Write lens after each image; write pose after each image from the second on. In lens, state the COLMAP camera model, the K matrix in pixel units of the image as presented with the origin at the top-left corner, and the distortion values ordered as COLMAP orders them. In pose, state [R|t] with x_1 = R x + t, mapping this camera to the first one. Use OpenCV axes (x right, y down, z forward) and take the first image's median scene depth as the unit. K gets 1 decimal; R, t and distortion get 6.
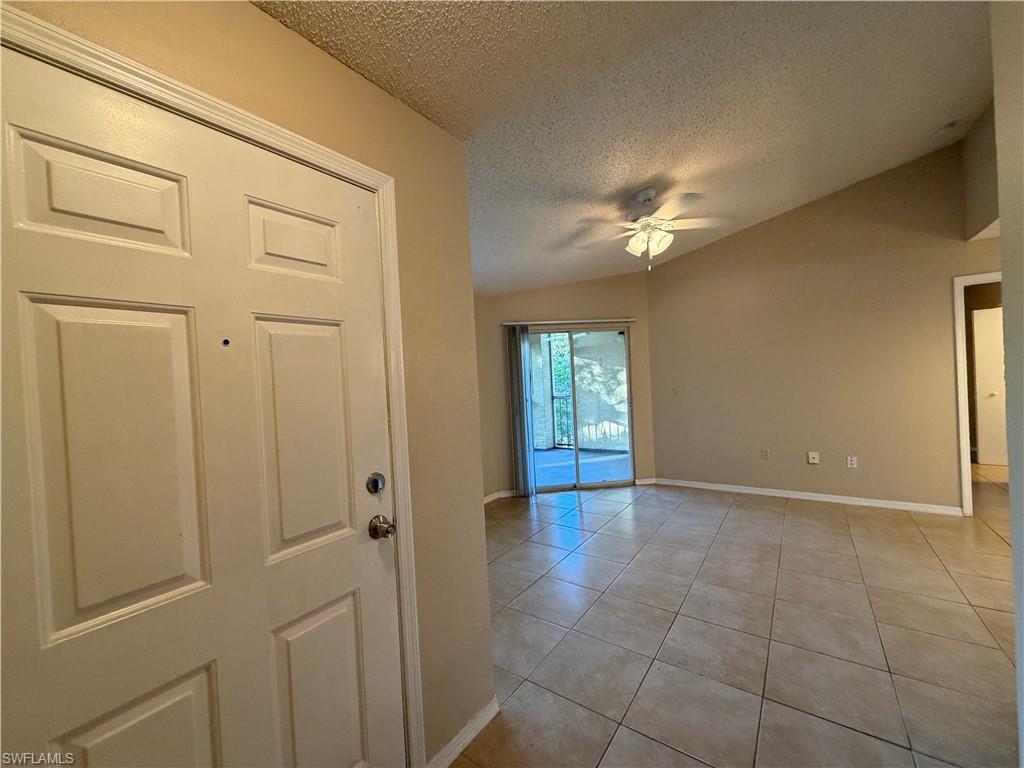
lens RADIAL K [[408.7, 0, 510.2], [0, 408.7, 382.9], [0, 0, 1]] dist [-0.000213, 0.000475]
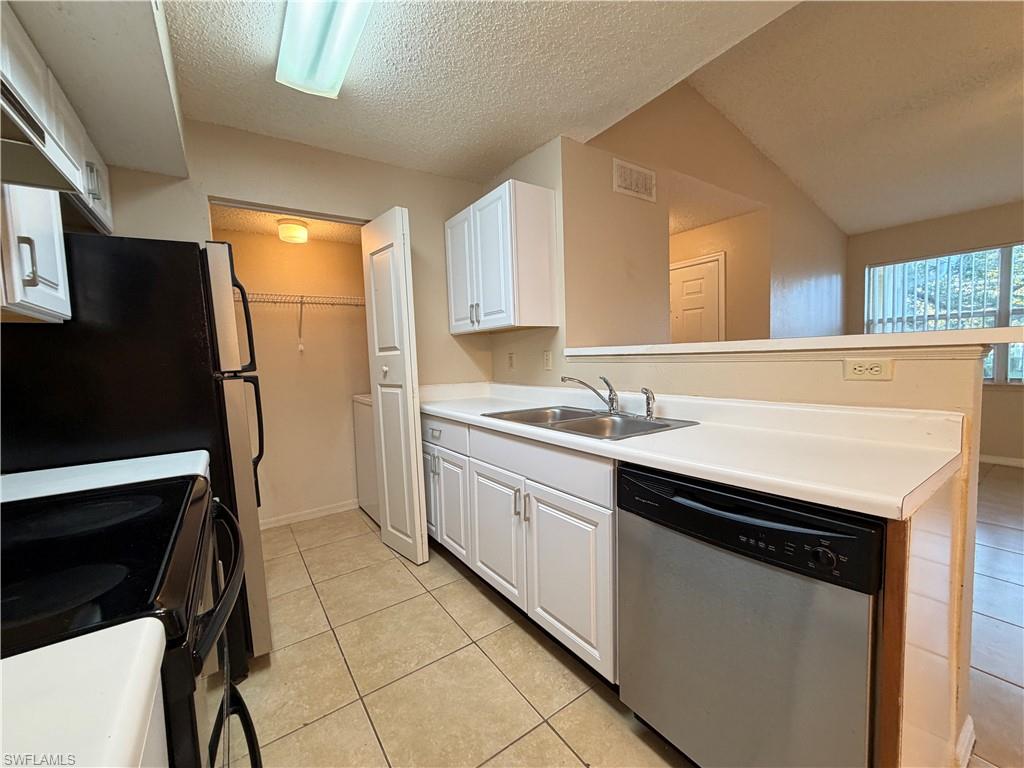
lens RADIAL K [[408.7, 0, 508.8], [0, 408.7, 385.1], [0, 0, 1]] dist [-0.000213, 0.000475]
pose [[-0.332255, 0.127357, -0.934552, 1.137045], [0.043915, 0.991856, 0.119553, 0.005266], [0.942167, -0.001319, -0.335142, 0.208634]]
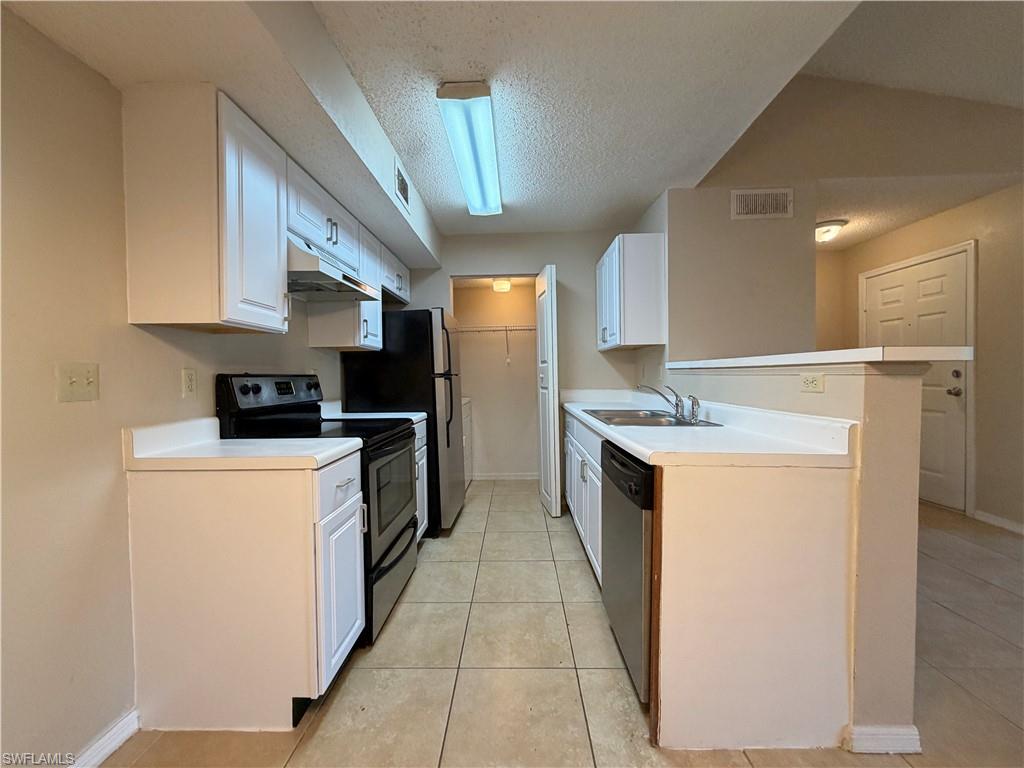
lens RADIAL K [[408.7, 0, 510.2], [0, 408.7, 384.7], [0, 0, 1]] dist [-0.000213, 0.000475]
pose [[-0.820884, 0.075902, -0.566029, 1.181134], [0.051409, 0.996926, 0.059128, 0.009799], [0.568777, 0.019438, -0.822262, 0.539106]]
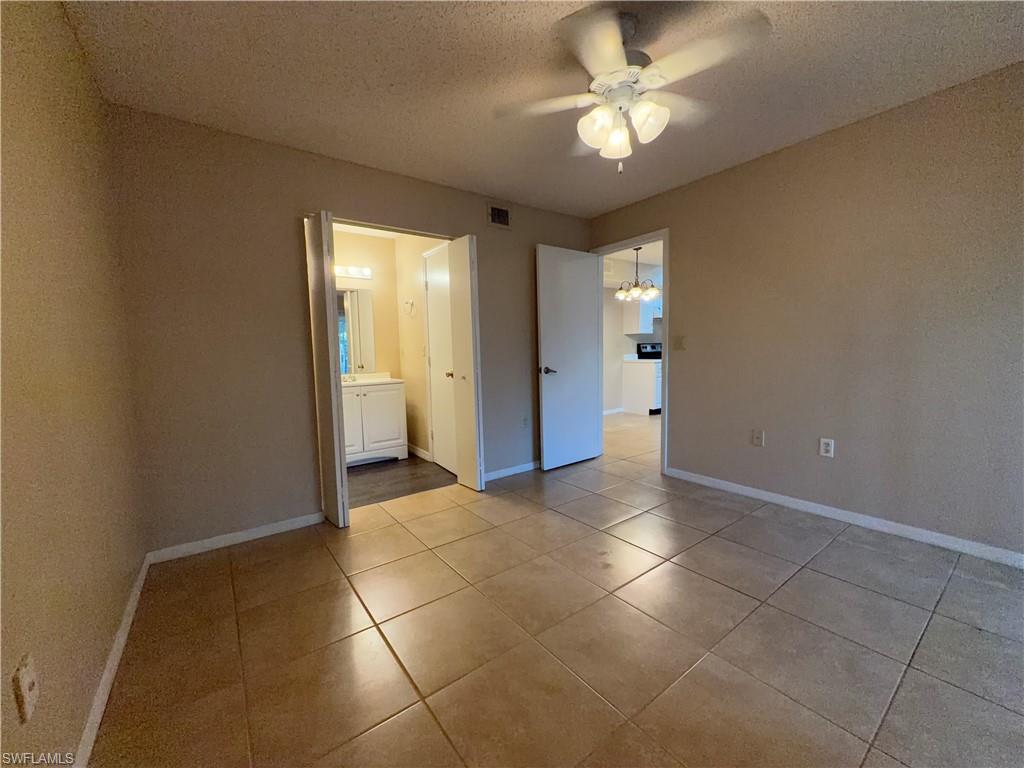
lens RADIAL K [[408.7, 0, 514.2], [0, 408.7, 383.6], [0, 0, 1]] dist [-0.000213, 0.000475]
pose [[-0.950901, 0.048514, 0.305668, 1.163765], [0.074971, 0.994330, 0.075412, 0.006578], [-0.300276, 0.094626, -0.949147, 2.058668]]
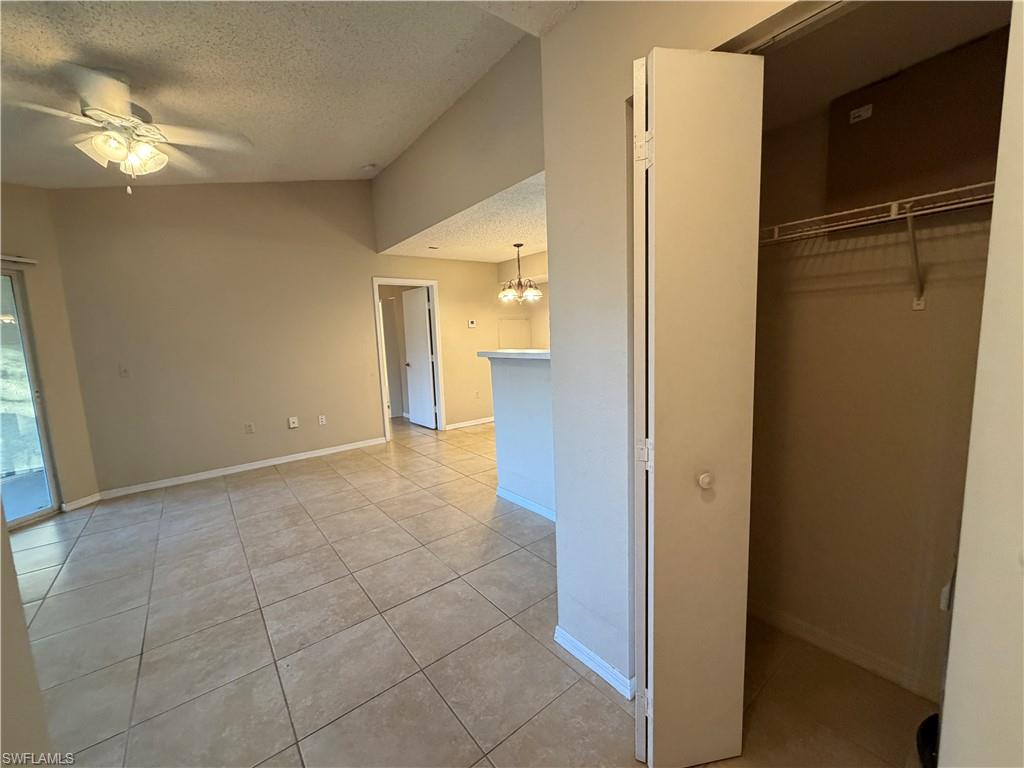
lens RADIAL K [[408.7, 0, 510.2], [0, 408.7, 382.1], [0, 0, 1]] dist [-0.000213, 0.000475]
pose [[0.278077, -0.075608, 0.957579, -0.164440], [0.036728, 0.997005, 0.068055, 0.025350], [-0.959856, 0.016246, 0.280021, 0.153175]]
